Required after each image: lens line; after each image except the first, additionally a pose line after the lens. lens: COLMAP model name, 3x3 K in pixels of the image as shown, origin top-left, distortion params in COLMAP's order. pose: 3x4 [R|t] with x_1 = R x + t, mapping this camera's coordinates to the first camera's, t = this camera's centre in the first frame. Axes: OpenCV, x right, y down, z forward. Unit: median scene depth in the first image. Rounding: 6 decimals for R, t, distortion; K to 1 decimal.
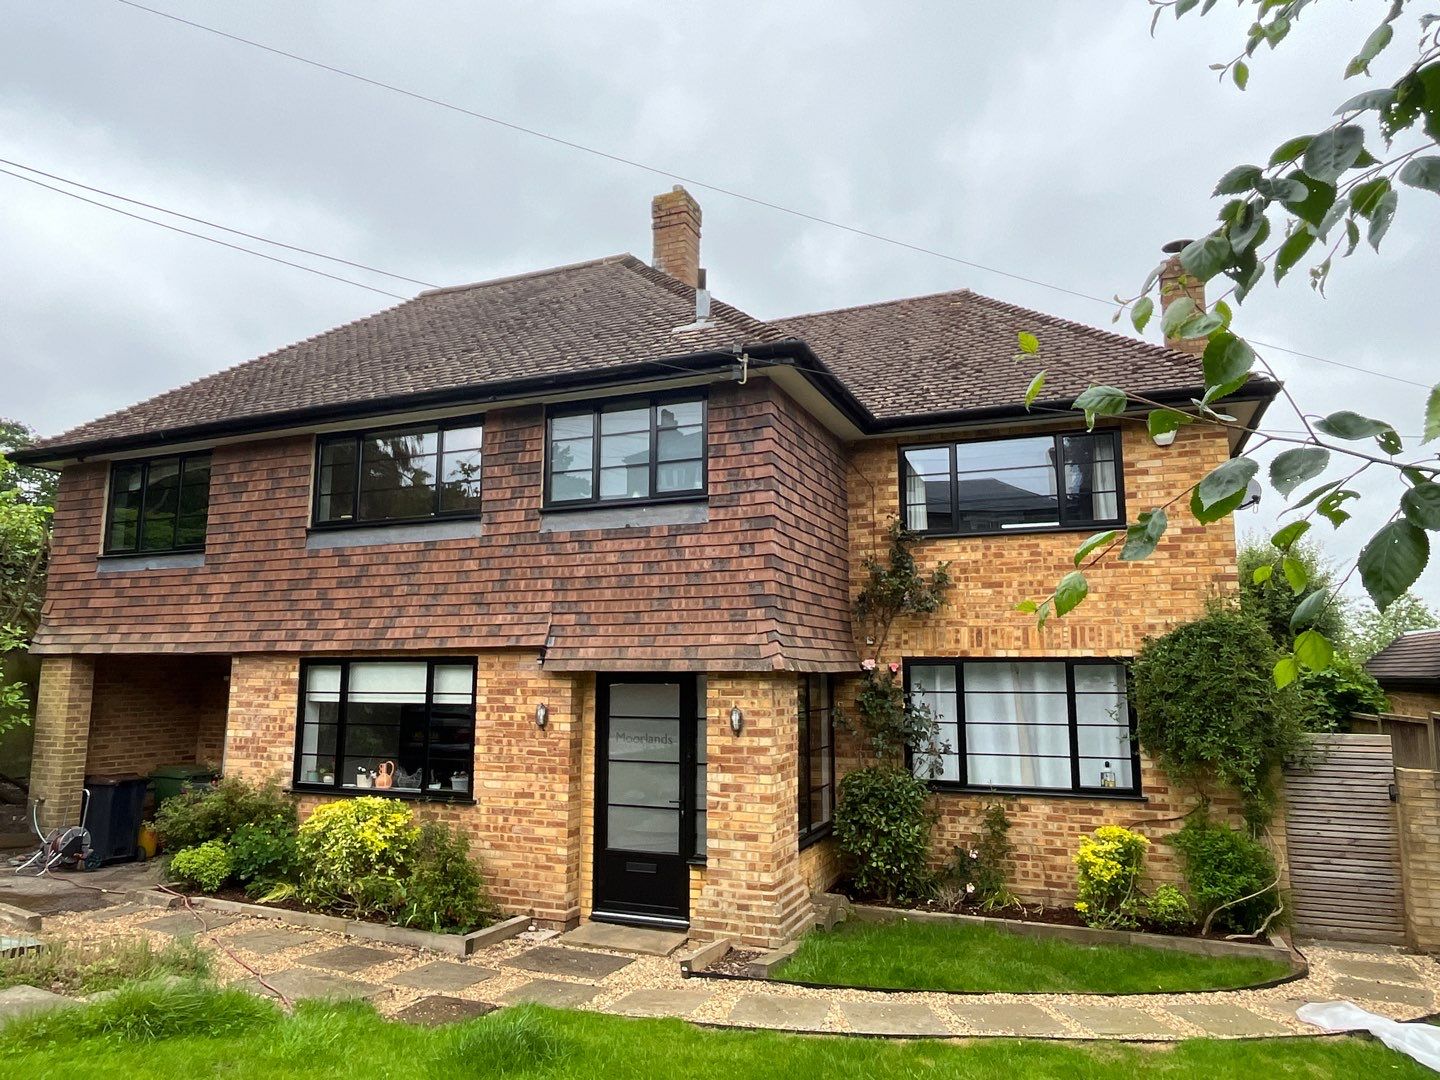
lens RADIAL K [[959.3, 0, 720.0], [0, 959.3, 540.0], [0, 0, 1]] dist [-0.015436, -0.003490]
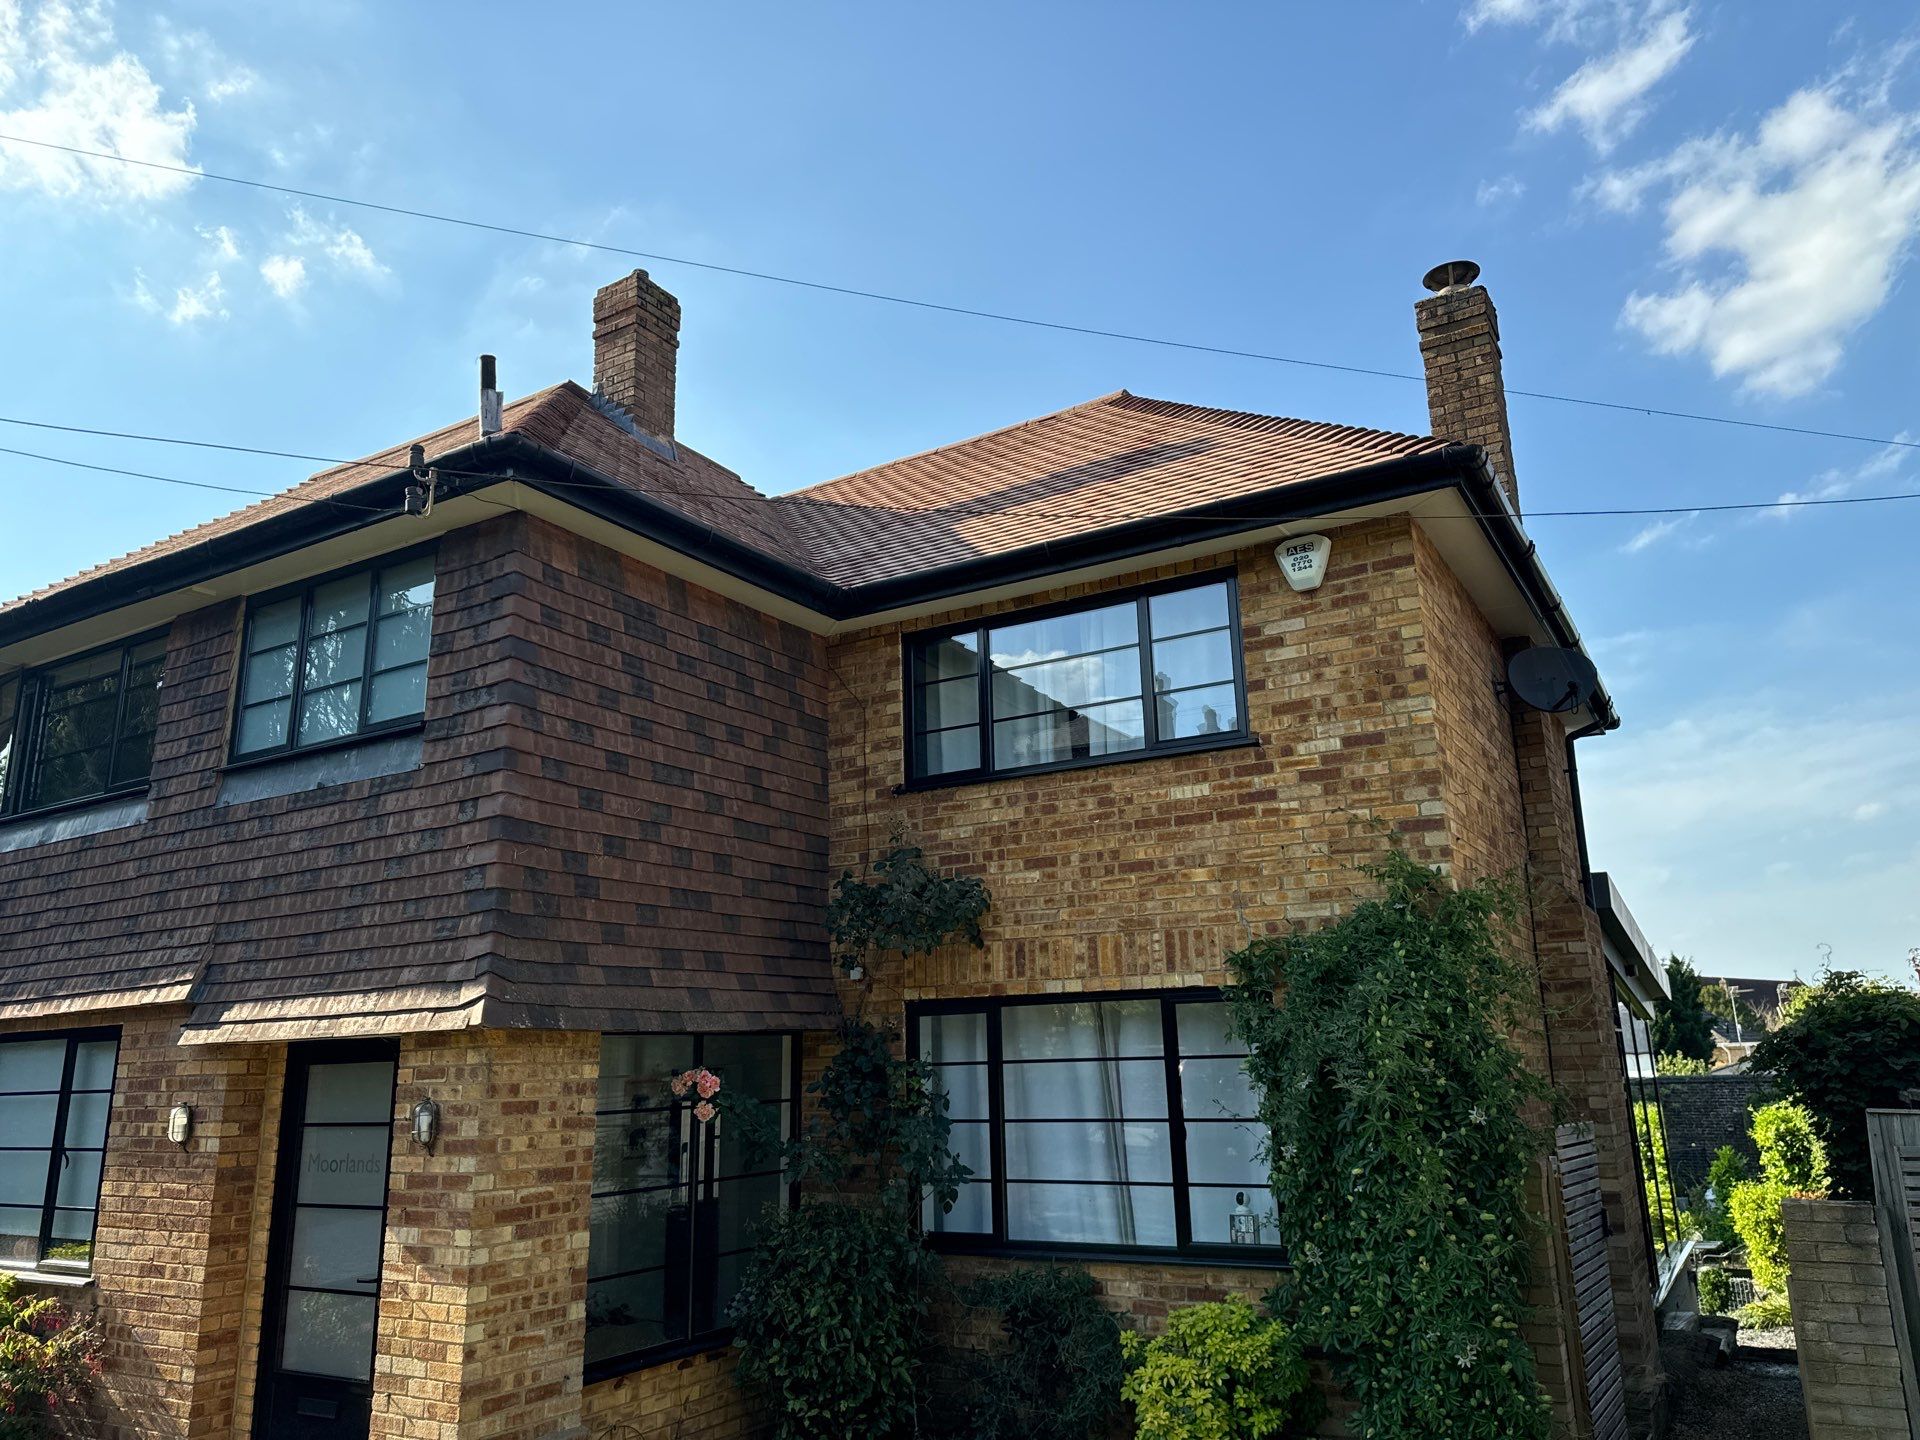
lens RADIAL K [[1358.7, 0, 975.3], [0, 1358.7, 706.4], [0, 0, 1]] dist [0.092336, -0.107919]
pose [[0.988886, -0.062654, -0.134832, 0.385289], [0.046727, 0.991889, -0.118208, 0.051755], [0.141144, 0.110594, 0.983792, 0.213116]]
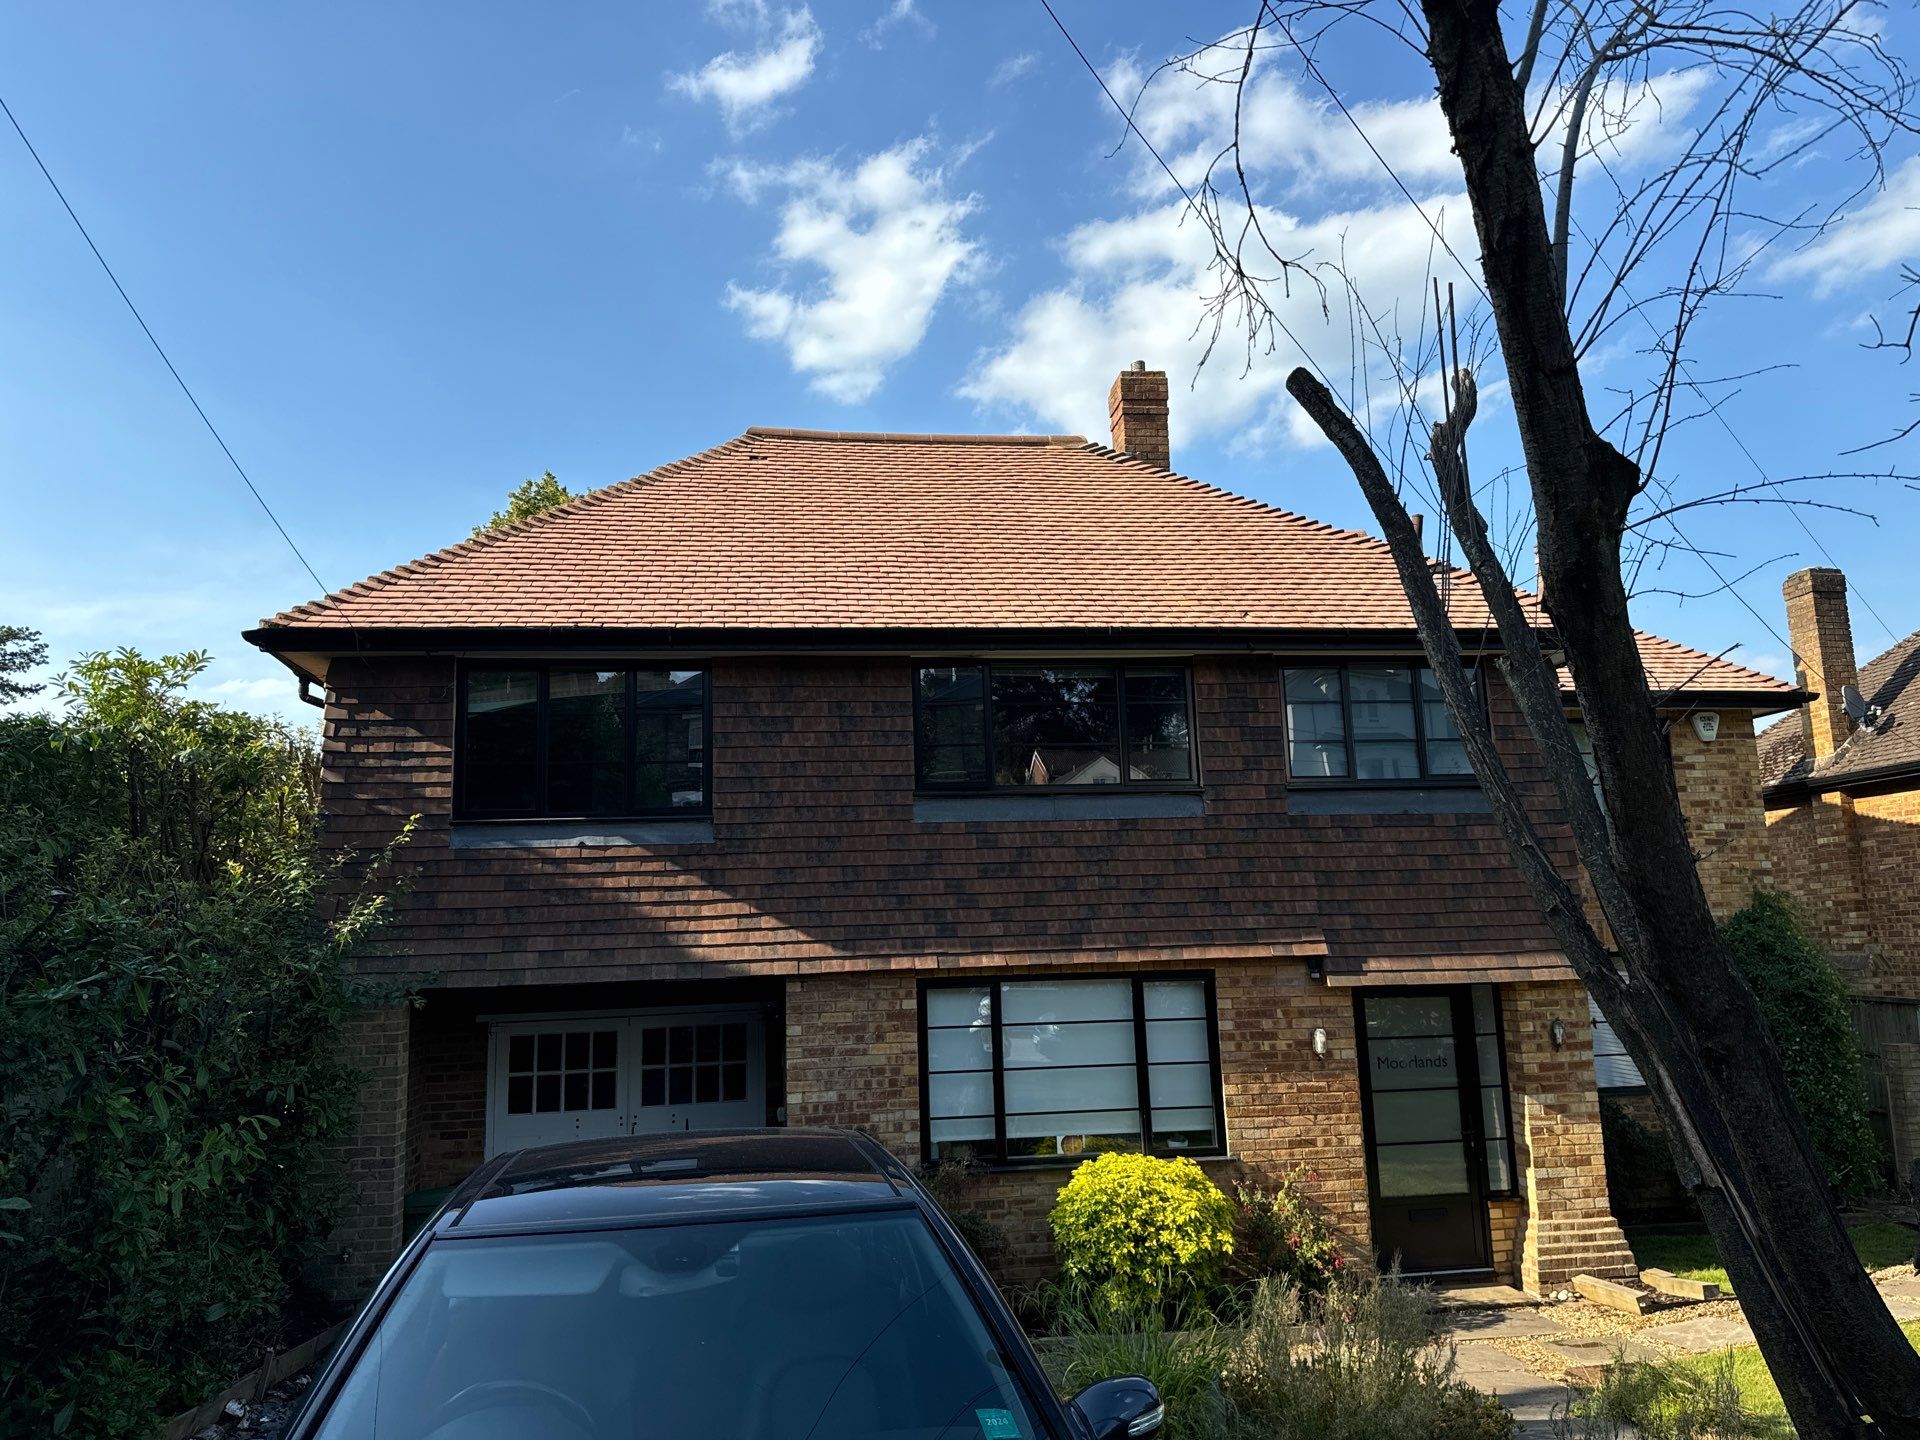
lens RADIAL K [[1381.7, 0, 932.5], [0, 1381.7, 690.7], [0, 0, 1]] dist [0.088953, -0.201096]
pose [[0.867670, 0.067295, 0.492565, -1.016789], [-0.041016, 0.997108, -0.063975, -0.024252], [-0.495445, 0.035306, 0.867921, 0.113814]]
